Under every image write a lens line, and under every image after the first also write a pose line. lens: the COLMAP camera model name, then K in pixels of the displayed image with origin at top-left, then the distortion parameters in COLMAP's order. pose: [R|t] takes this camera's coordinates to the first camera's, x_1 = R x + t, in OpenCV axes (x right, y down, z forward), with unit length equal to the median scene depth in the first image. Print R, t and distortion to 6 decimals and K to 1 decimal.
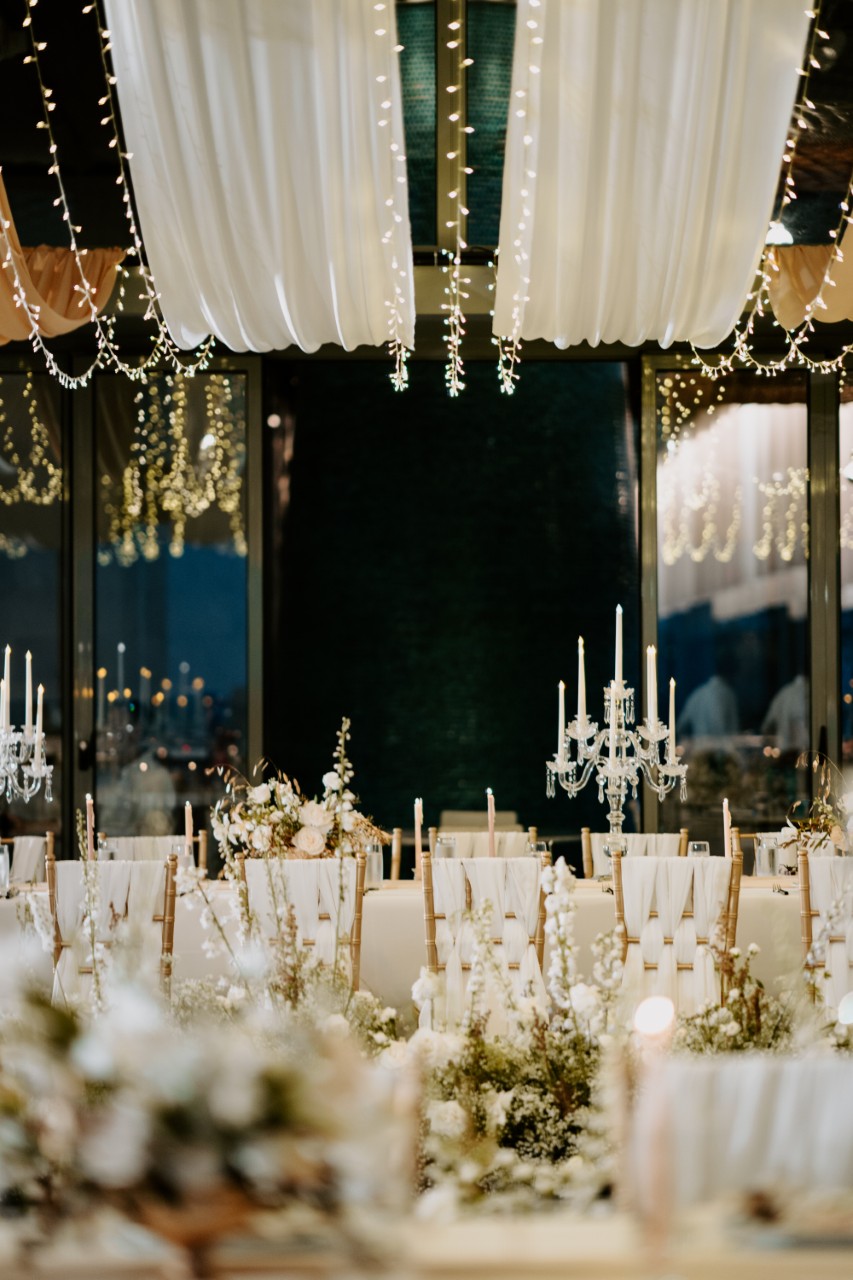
lens RADIAL K [[3100.8, 0, 426.5], [0, 3100.8, 640.0], [0, 0, 1]] dist [-0.009015, -0.141509]
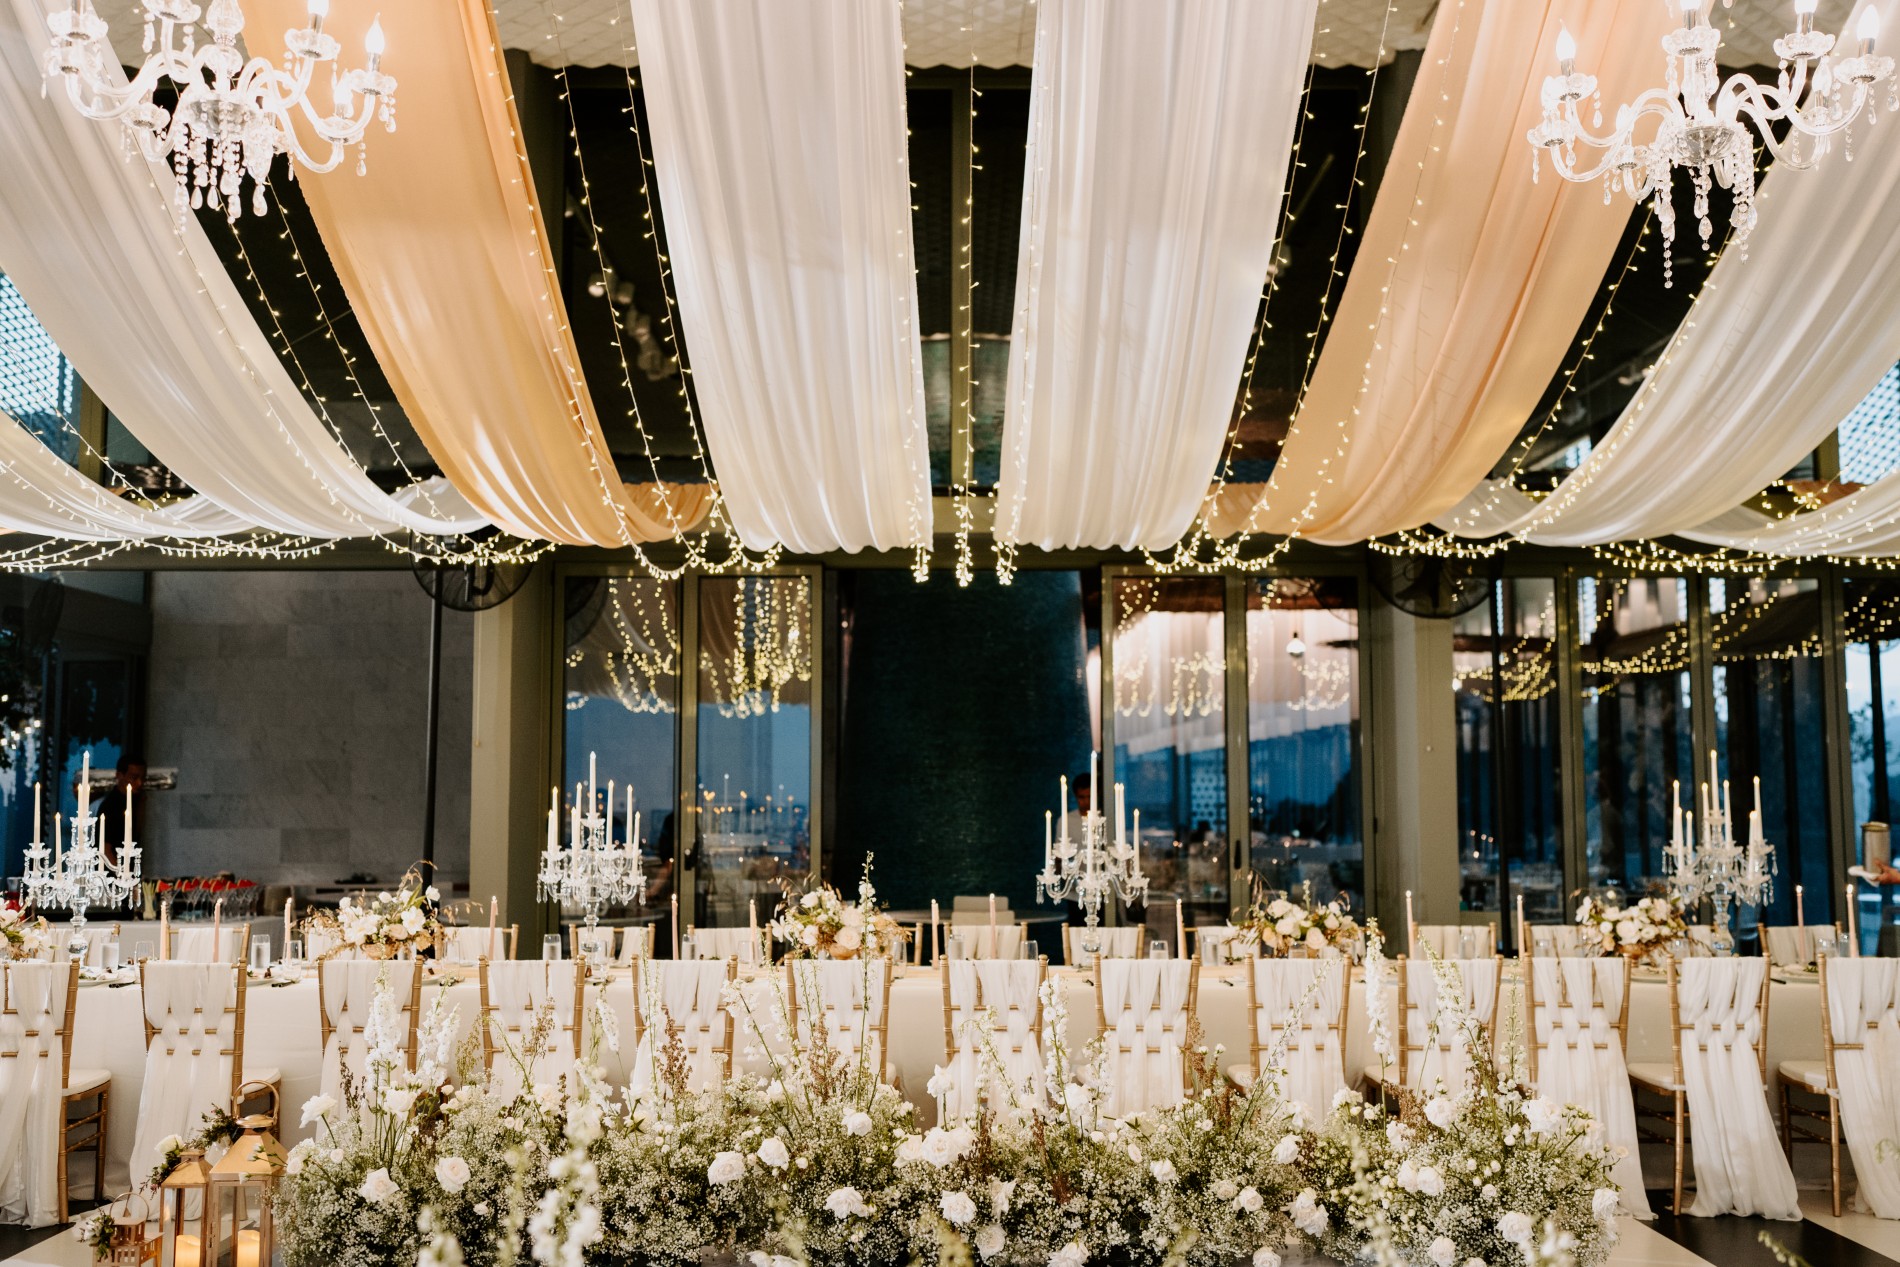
lens RADIAL K [[1889.0, 0, 877.9], [0, 1889.0, 630.8], [0, 0, 1]] dist [-0.001908, -0.000820]
pose [[0.999354, 0.001837, -0.035896, 0.001543], [-0.004382, 0.997470, -0.070949, -0.005172], [0.035675, 0.071060, 0.996834, 0.226120]]
